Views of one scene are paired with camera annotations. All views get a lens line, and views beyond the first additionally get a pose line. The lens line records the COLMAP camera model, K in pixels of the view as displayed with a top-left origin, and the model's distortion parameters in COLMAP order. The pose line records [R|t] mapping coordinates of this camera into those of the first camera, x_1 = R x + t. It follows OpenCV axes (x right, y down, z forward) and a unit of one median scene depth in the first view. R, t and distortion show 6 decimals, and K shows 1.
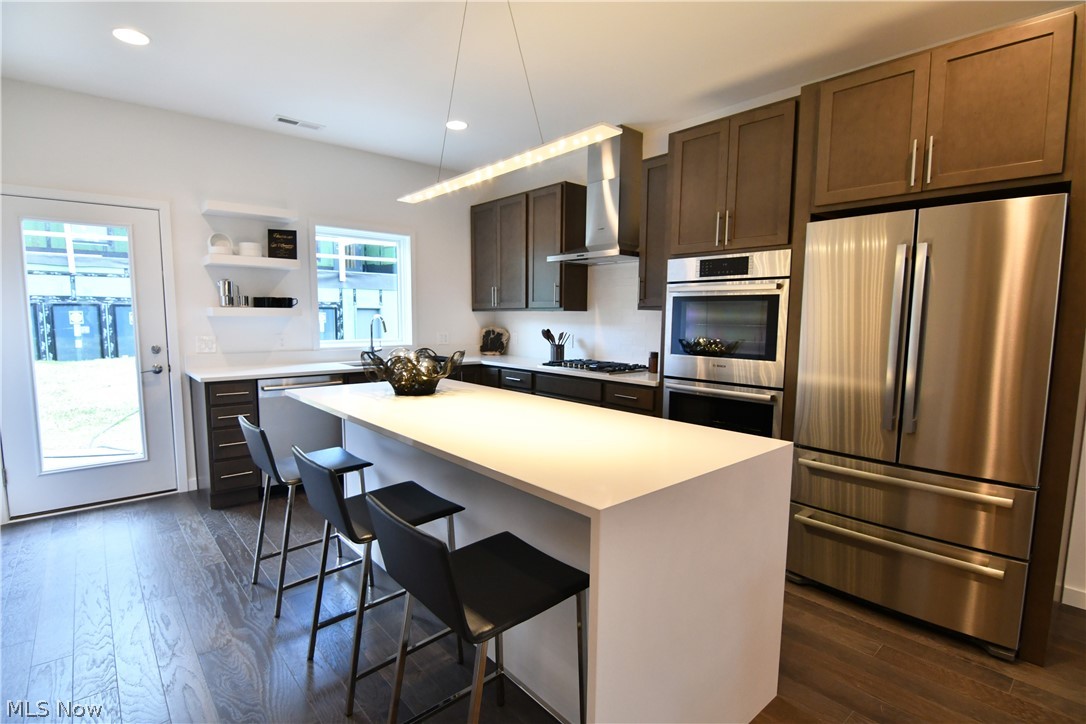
lens RADIAL K [[527.3, 0, 542.1], [0, 527.3, 370.3], [0, 0, 1]] dist [-0.002524, -0.012993]
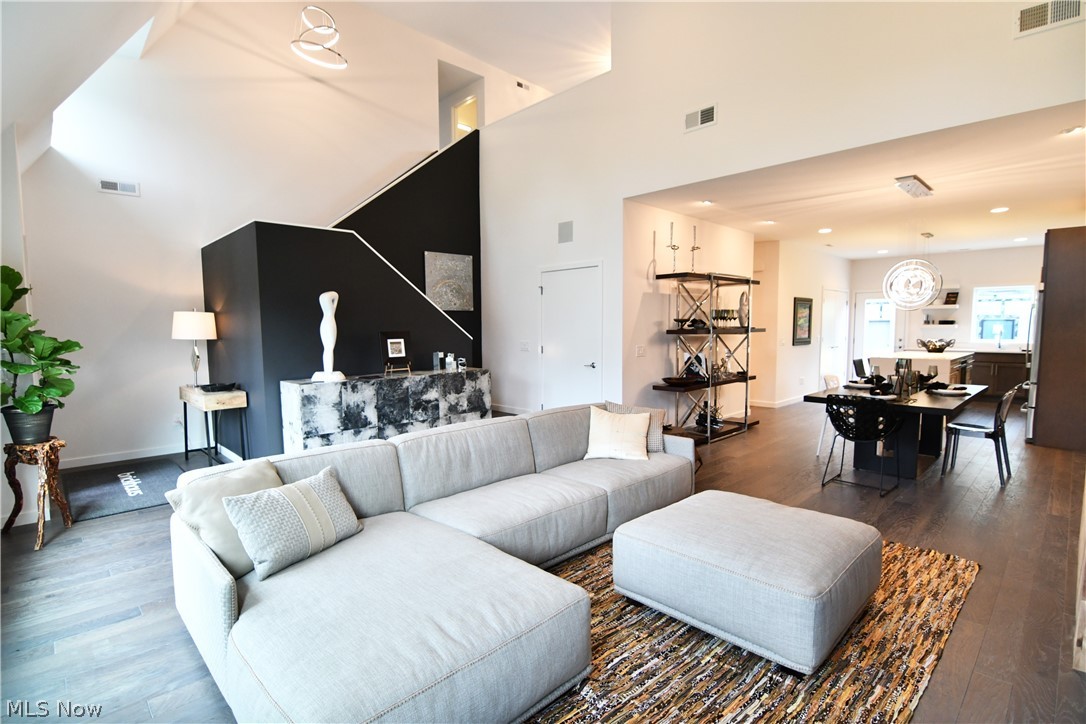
lens RADIAL K [[527.3, 0, 542.1], [0, 527.3, 370.3], [0, 0, 1]] dist [-0.002524, -0.012993]
pose [[0.050549, 0.075527, -0.995862, 1.732044], [-0.094646, 0.993011, 0.070507, 0.093143], [0.994227, 0.090691, 0.057345, -0.932991]]
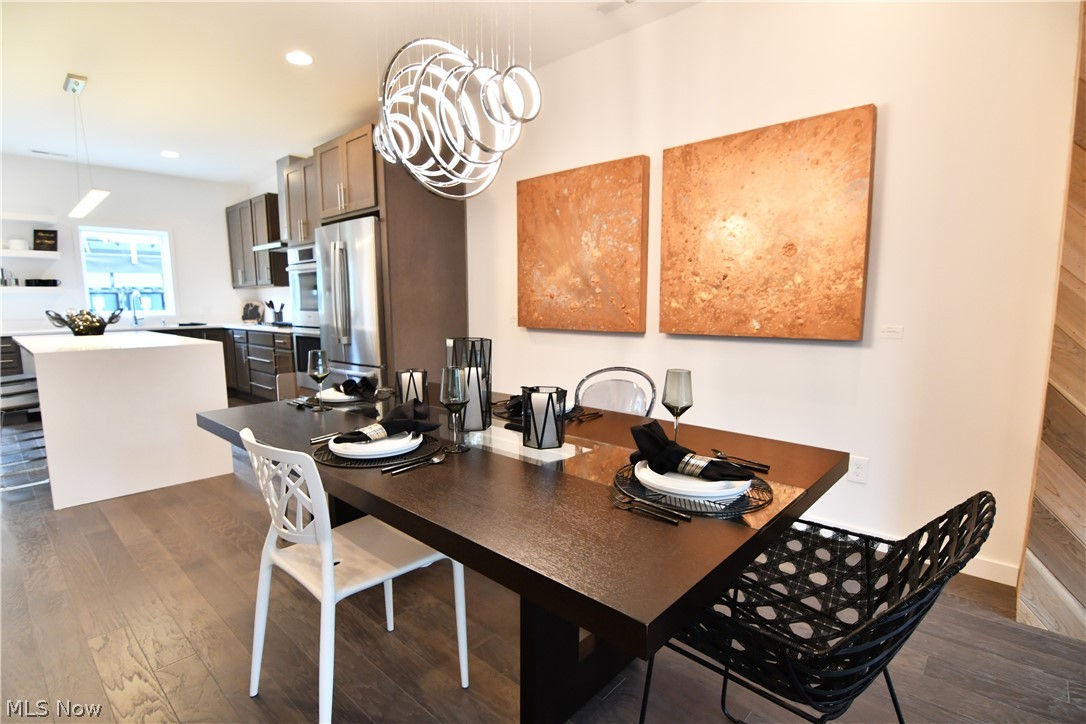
lens RADIAL K [[527.3, 0, 542.1], [0, 527.3, 370.3], [0, 0, 1]] dist [-0.002524, -0.012993]
pose [[0.993393, -0.028441, 0.111180, 0.592267], [0.025361, 0.999257, 0.029013, 0.086758], [-0.111923, -0.026002, 0.993377, -0.468439]]
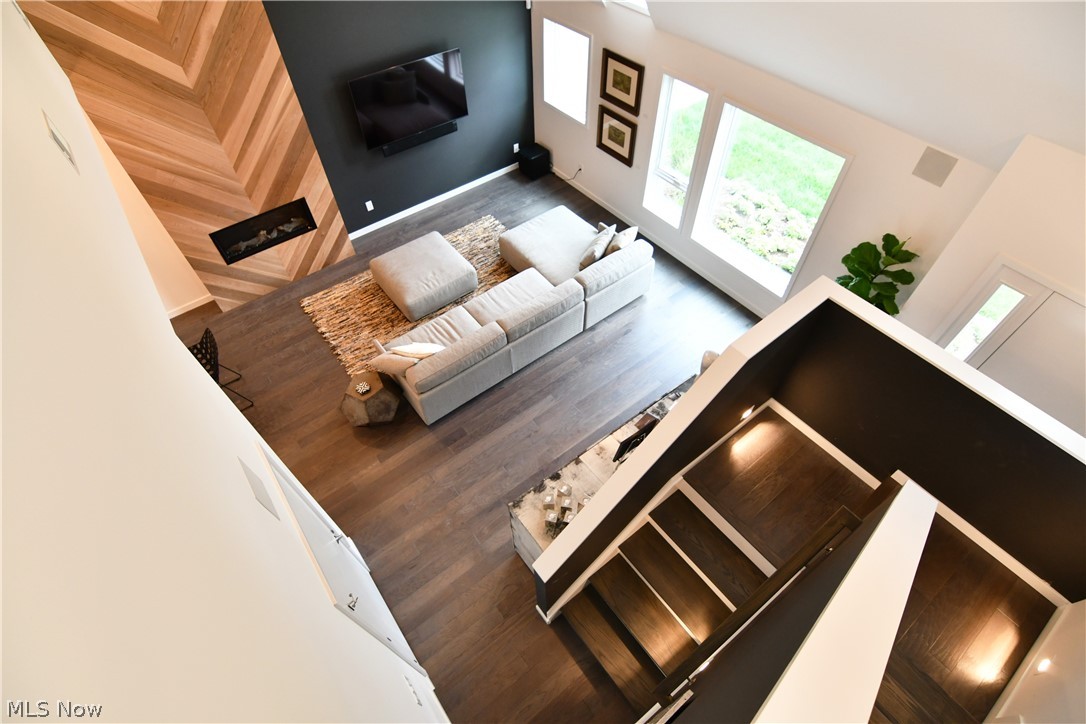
lens RADIAL K [[527.3, 0, 542.1], [0, 527.3, 370.3], [0, 0, 1]] dist [-0.002524, -0.012993]
pose [[0.061631, -0.790321, 0.609586, 0.057183], [0.121309, 0.612150, 0.781381, -0.628251], [-0.990700, 0.025791, 0.133601, -1.167668]]
